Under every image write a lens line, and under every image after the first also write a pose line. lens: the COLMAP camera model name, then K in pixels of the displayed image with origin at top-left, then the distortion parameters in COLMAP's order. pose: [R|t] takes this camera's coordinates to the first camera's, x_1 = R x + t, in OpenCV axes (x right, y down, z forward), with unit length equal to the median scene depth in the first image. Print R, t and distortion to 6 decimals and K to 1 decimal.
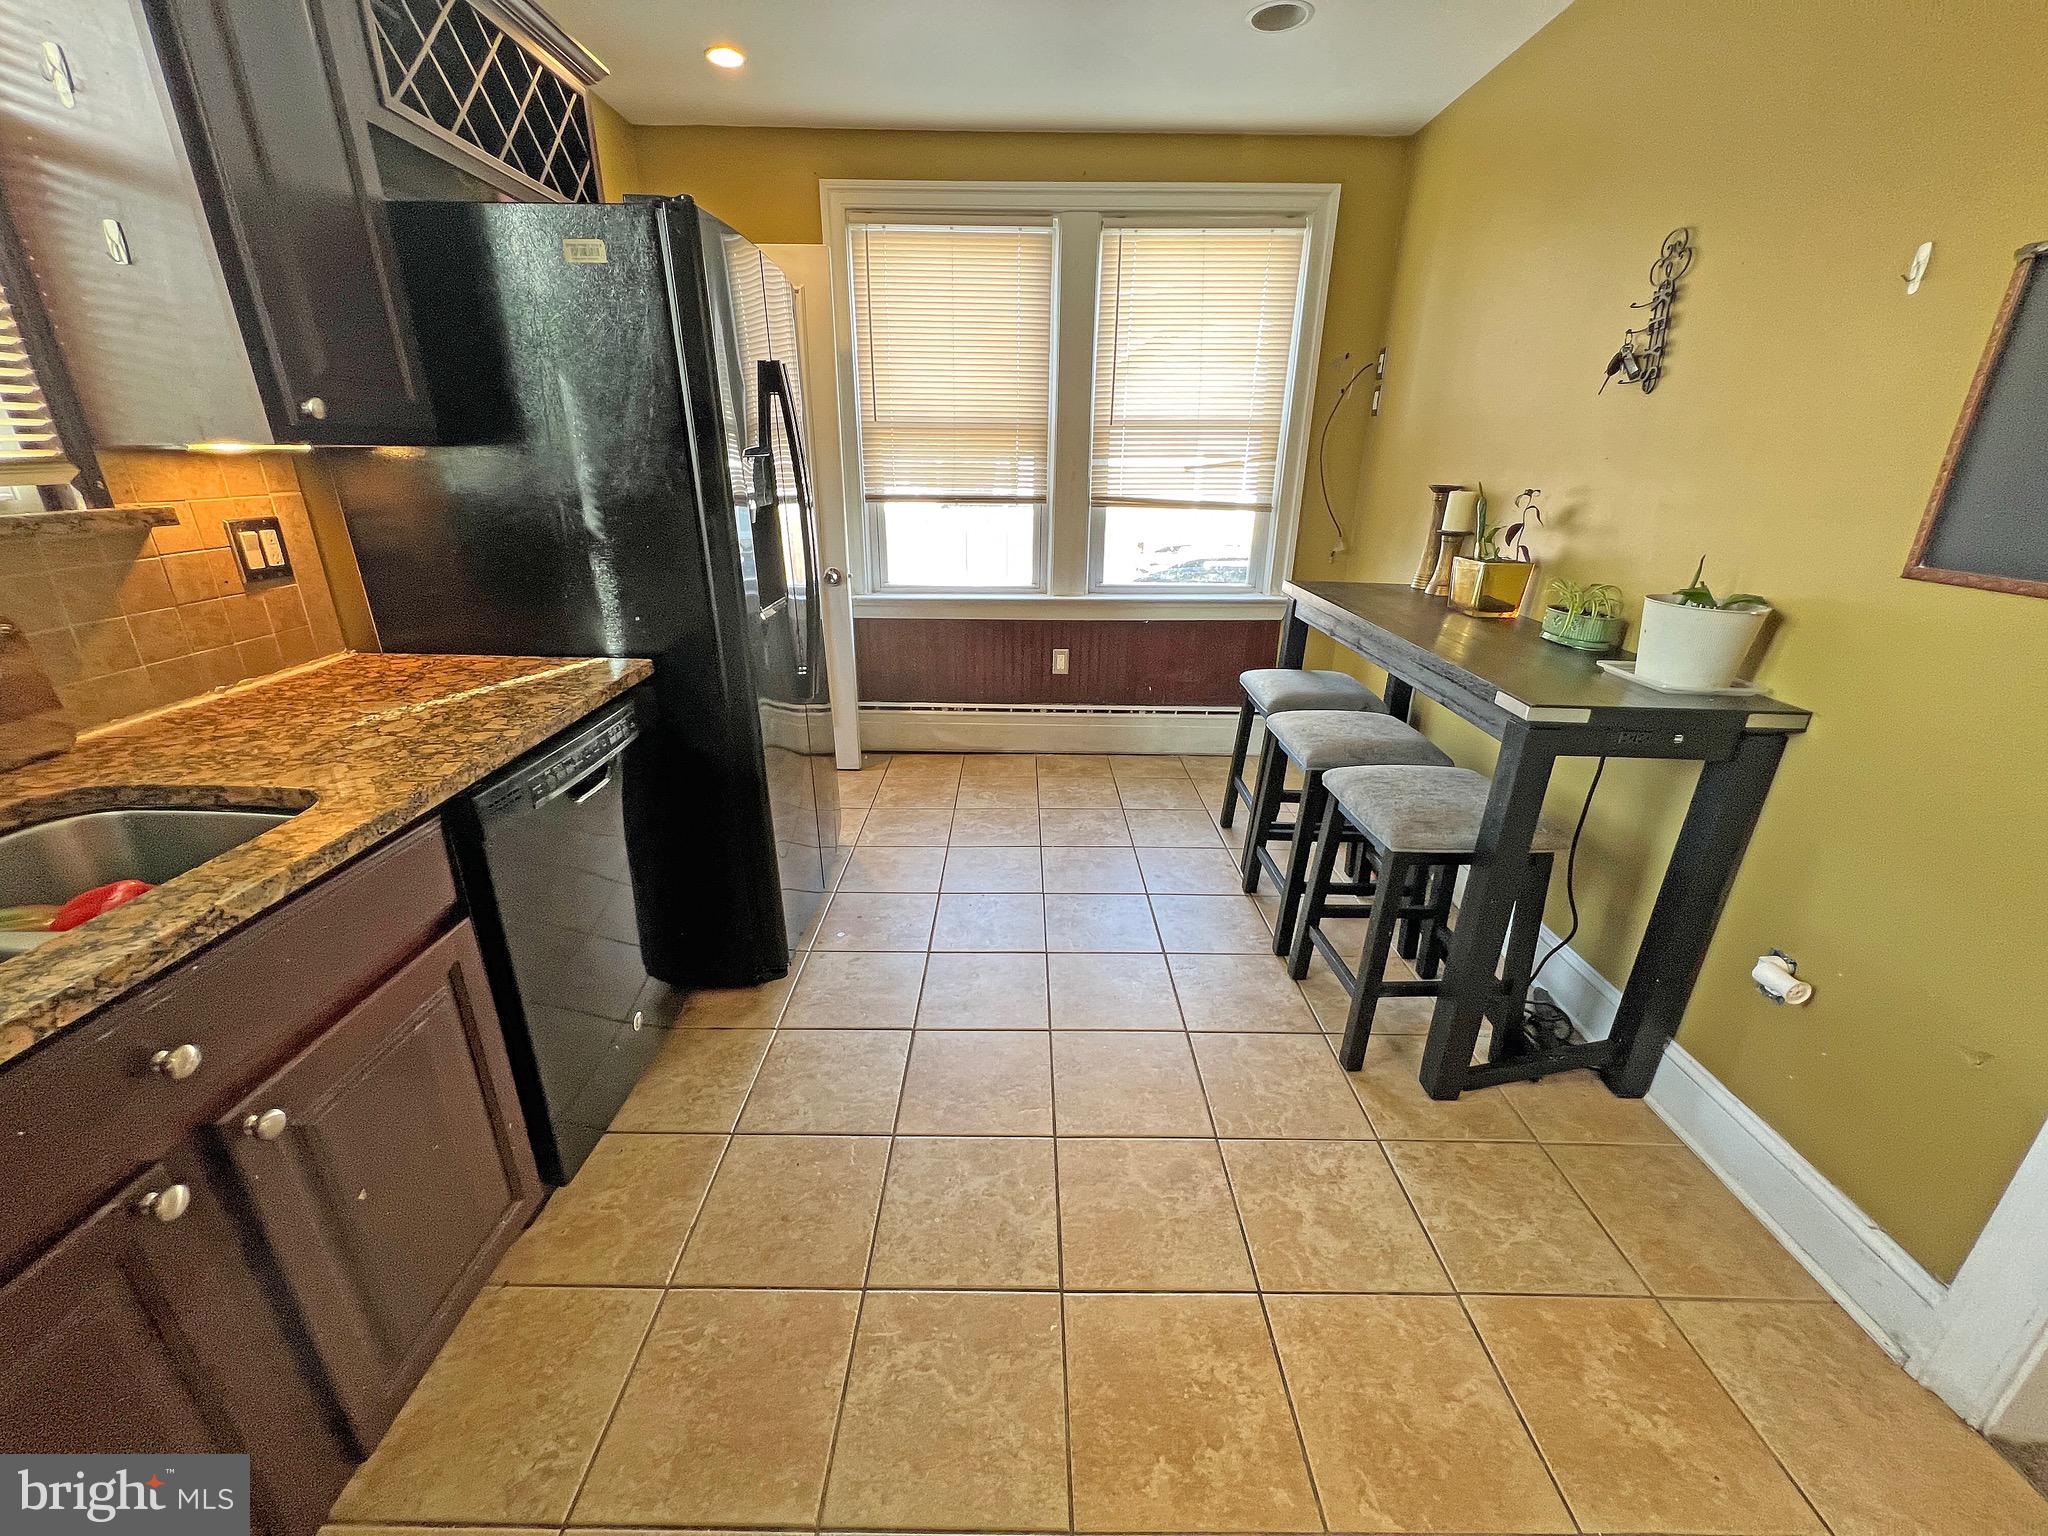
lens RADIAL K [[821.9, 0, 1020.4], [0, 821.9, 768.0], [0, 0, 1]] dist [-0.000696, 0.000169]
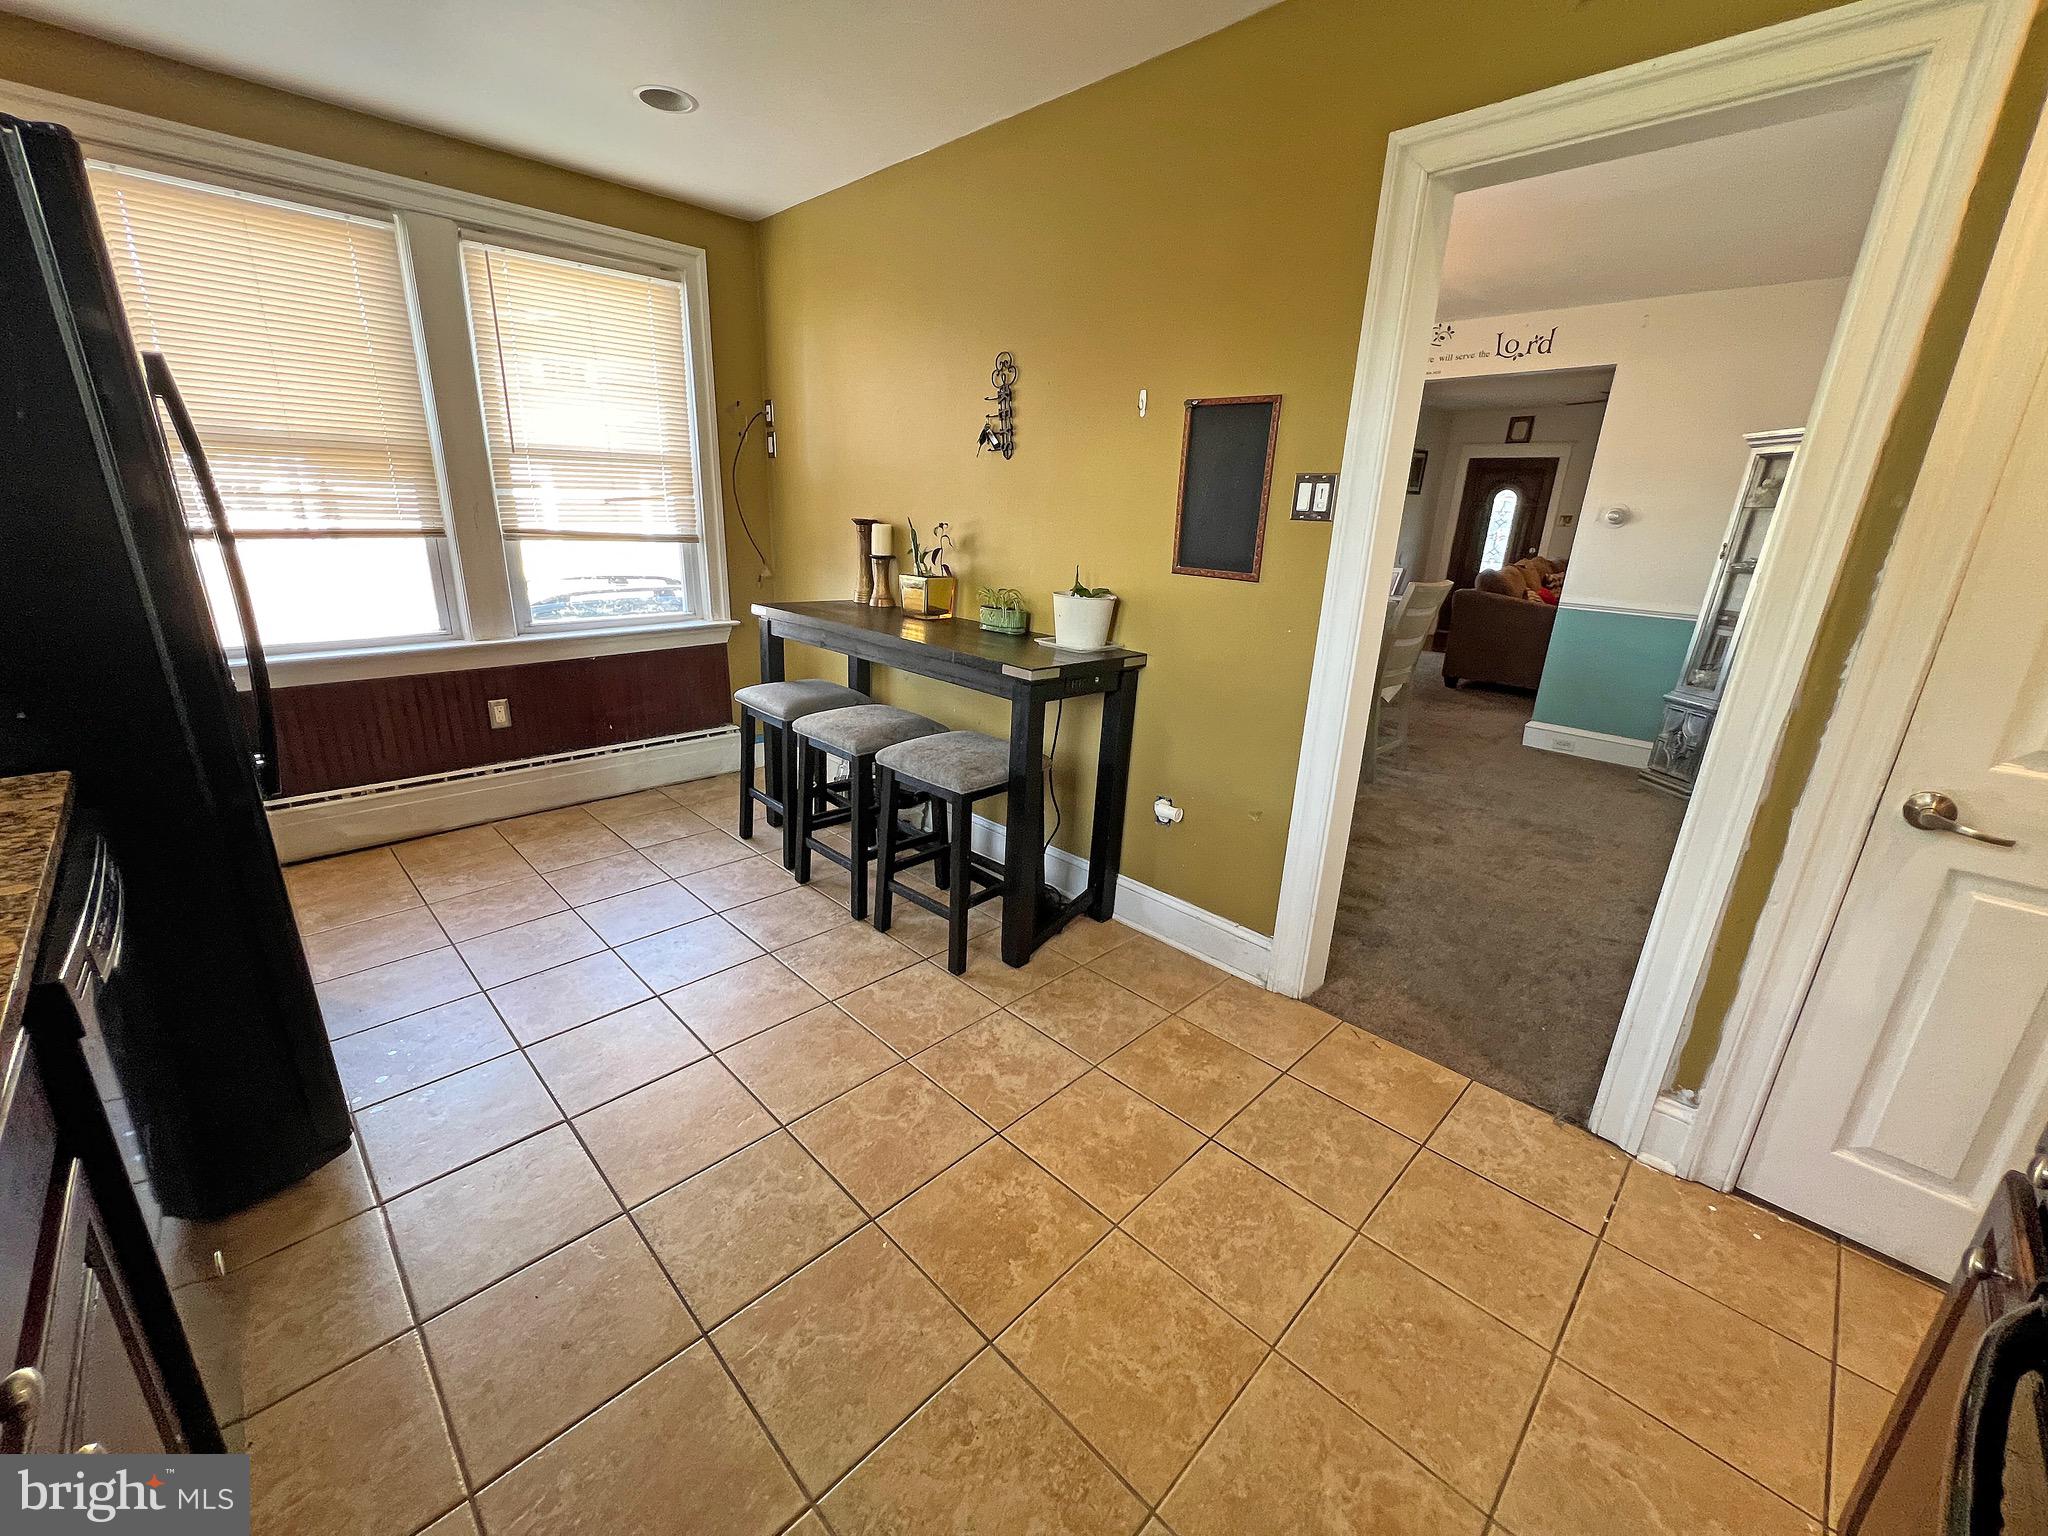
lens RADIAL K [[821.1, 0, 1019.7], [0, 821.1, 768.4], [0, 0, 1]] dist [-0.002403, -0.000300]
pose [[0.704276, -0.203011, 0.680280, -0.298490], [0.224432, 0.972765, 0.057946, 0.004002], [-0.673517, 0.111867, 0.730658, -0.026991]]
